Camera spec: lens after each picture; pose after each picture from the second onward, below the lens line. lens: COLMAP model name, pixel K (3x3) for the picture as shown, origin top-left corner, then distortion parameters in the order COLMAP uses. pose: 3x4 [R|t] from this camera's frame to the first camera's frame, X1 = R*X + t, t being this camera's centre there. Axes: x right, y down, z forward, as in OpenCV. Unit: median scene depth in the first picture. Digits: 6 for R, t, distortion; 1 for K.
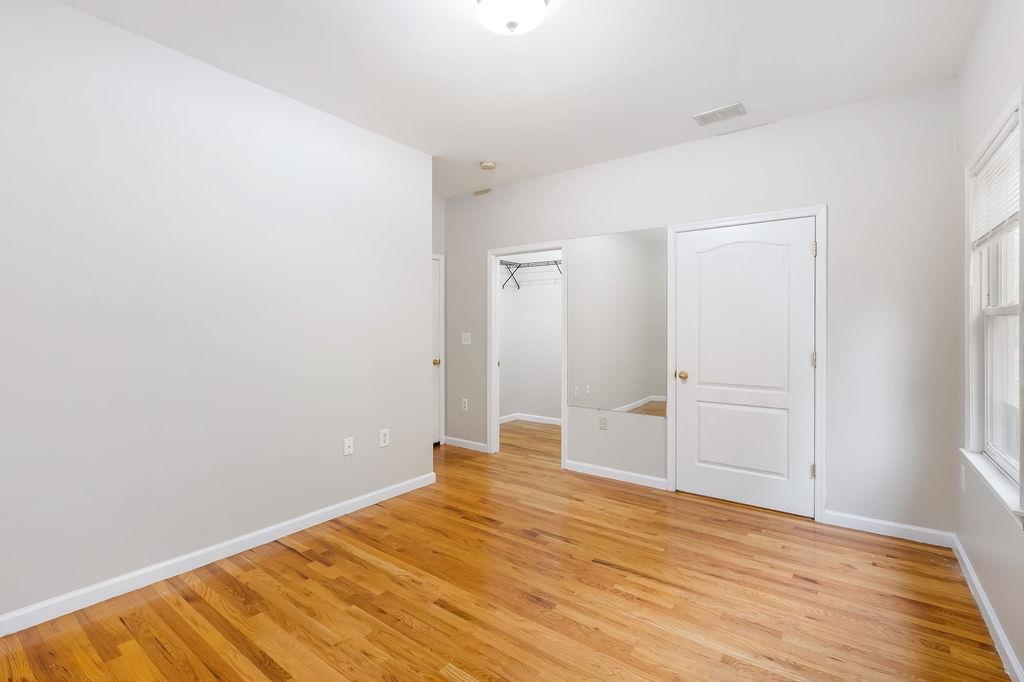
lens RADIAL K [[459.5, 0, 513.0], [0, 459.5, 329.2], [0, 0, 1]] dist [0.000101, -0.000401]
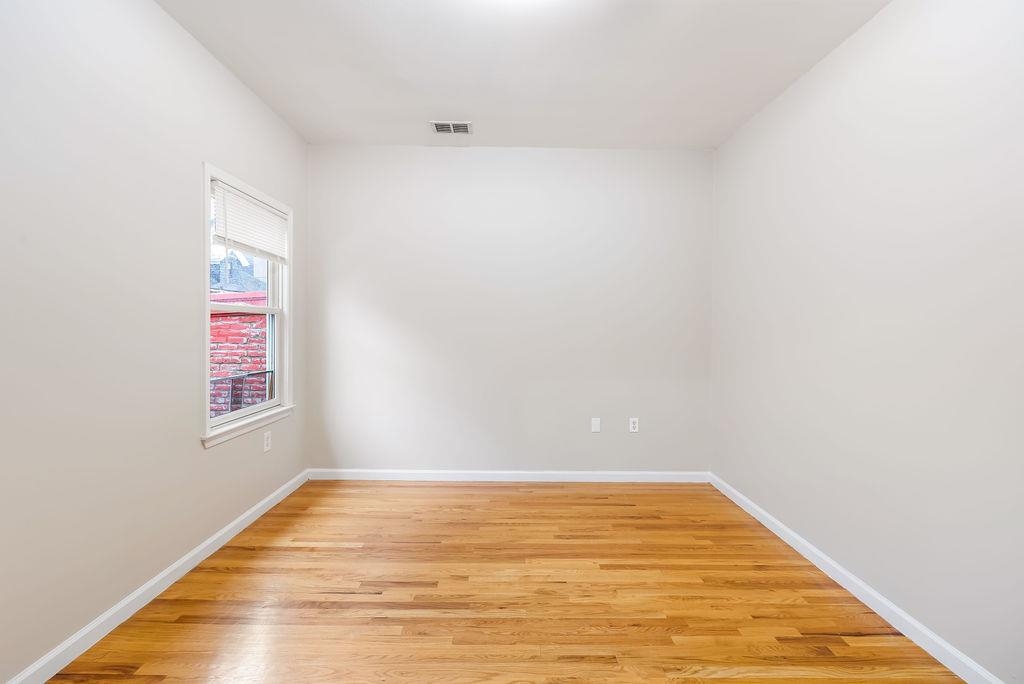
lens RADIAL K [[459.5, 0, 513.0], [0, 459.5, 330.2], [0, 0, 1]] dist [0.000101, -0.000401]
pose [[-0.796745, -0.004233, -0.604301, 0.446628], [-0.008697, 0.999952, 0.004462, 0.005968], [0.604253, 0.008810, -0.796744, 1.451841]]
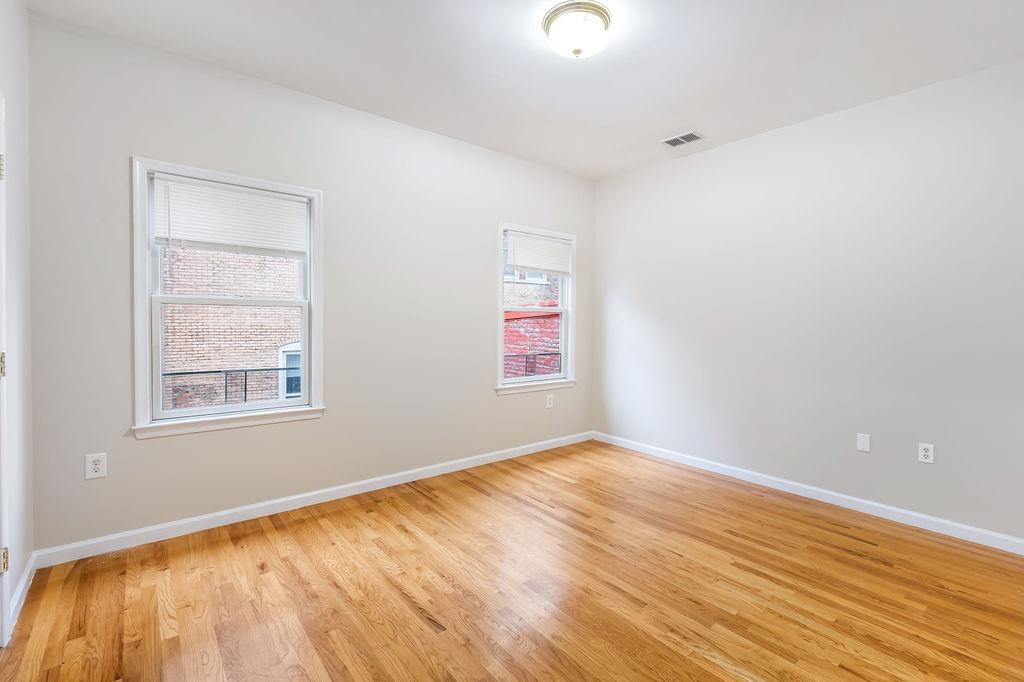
lens RADIAL K [[459.5, 0, 513.0], [0, 459.5, 329.2], [0, 0, 1]] dist [0.000101, -0.000401]
pose [[-0.970075, -0.015764, 0.242294, -0.117207], [-0.011740, 0.999768, 0.018041, 0.006354], [-0.242522, 0.014657, -0.970035, 1.872462]]
